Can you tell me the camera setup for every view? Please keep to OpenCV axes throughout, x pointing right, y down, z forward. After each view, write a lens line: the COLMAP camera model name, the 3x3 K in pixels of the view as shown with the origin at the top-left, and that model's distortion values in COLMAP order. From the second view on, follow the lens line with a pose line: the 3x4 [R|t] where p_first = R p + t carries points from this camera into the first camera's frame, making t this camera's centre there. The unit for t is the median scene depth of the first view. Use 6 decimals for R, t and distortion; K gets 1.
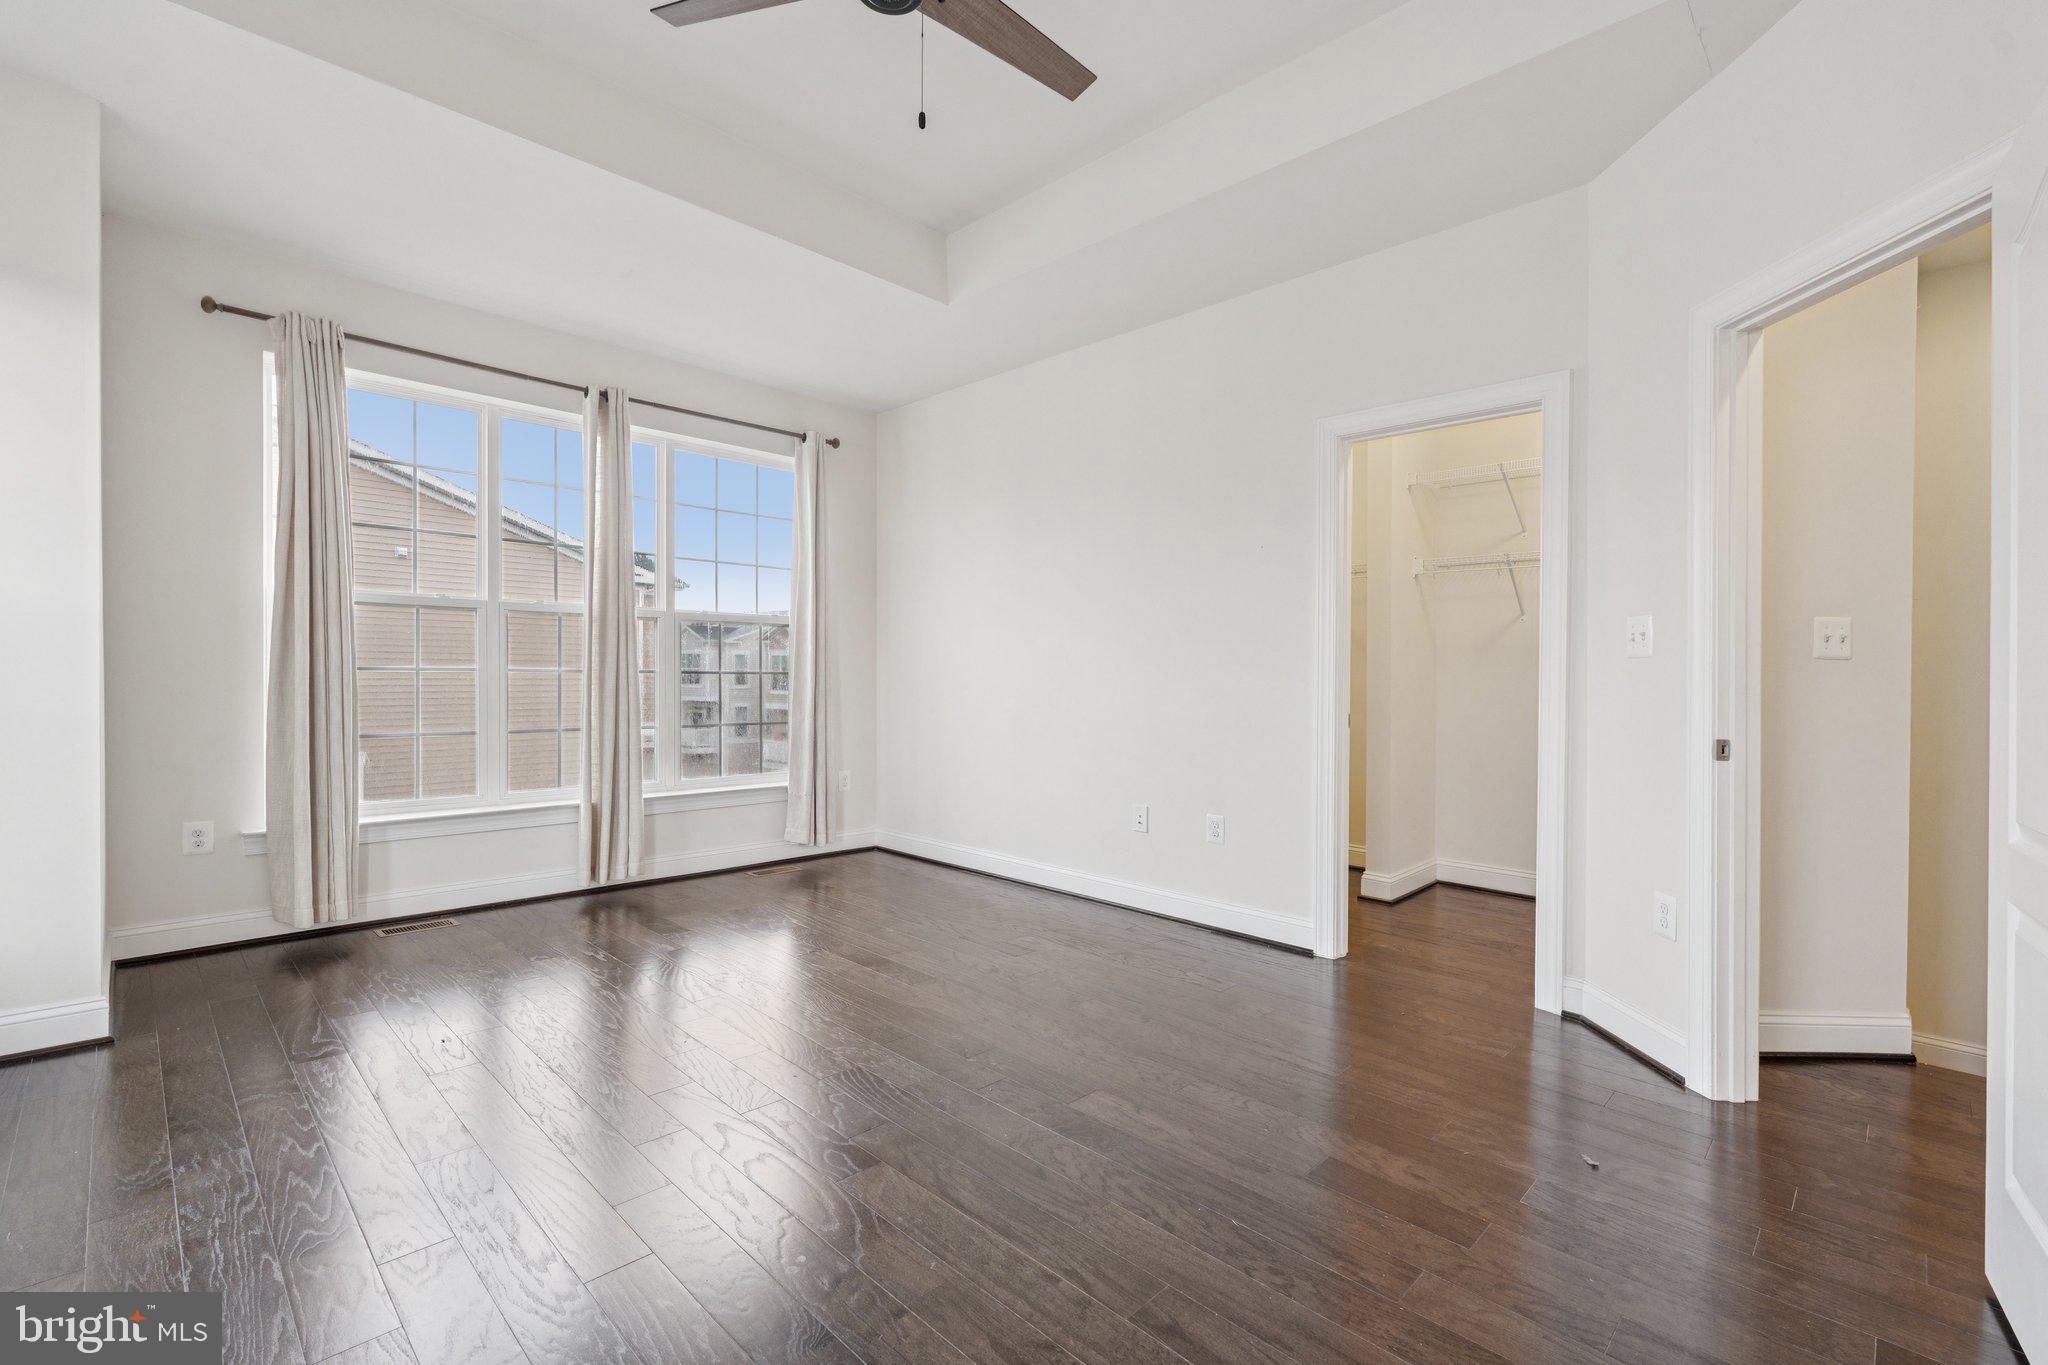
lens RADIAL K [[902.2, 0, 1019.4], [0, 902.2, 673.3], [0, 0, 1]] dist [-0.002555, -0.000090]
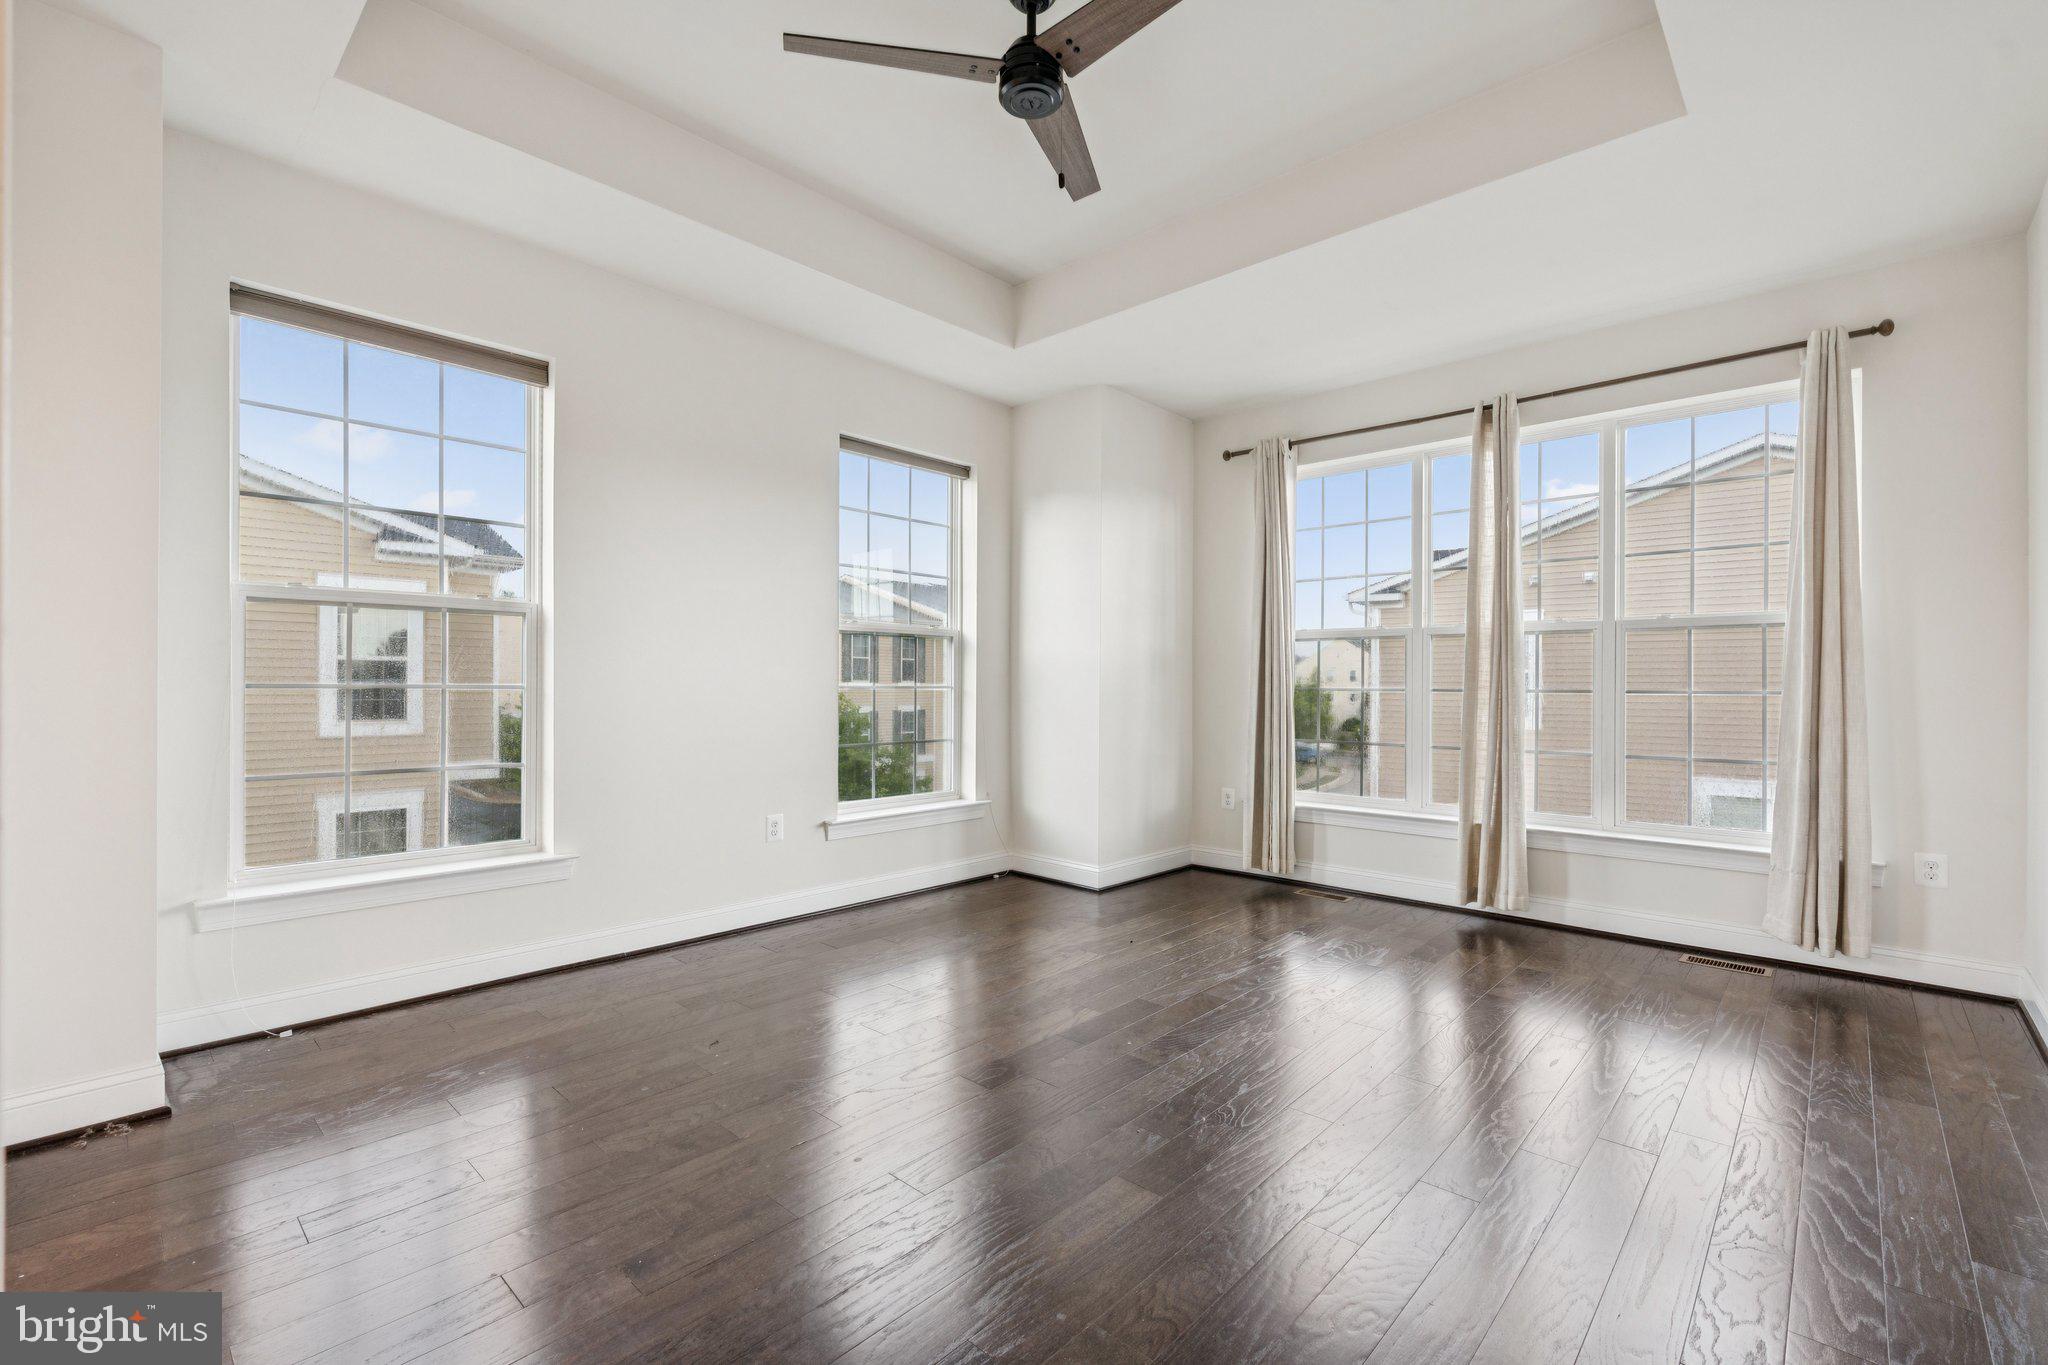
lens RADIAL K [[892.2, 0, 1022.2], [0, 892.2, 690.3], [0, 0, 1]] dist [-0.001807, -0.000058]
pose [[0.040842, -0.006328, -0.999146, 0.501118], [-0.002367, 0.999977, -0.006430, 0.004854], [0.999163, 0.002628, 0.040827, 0.473833]]
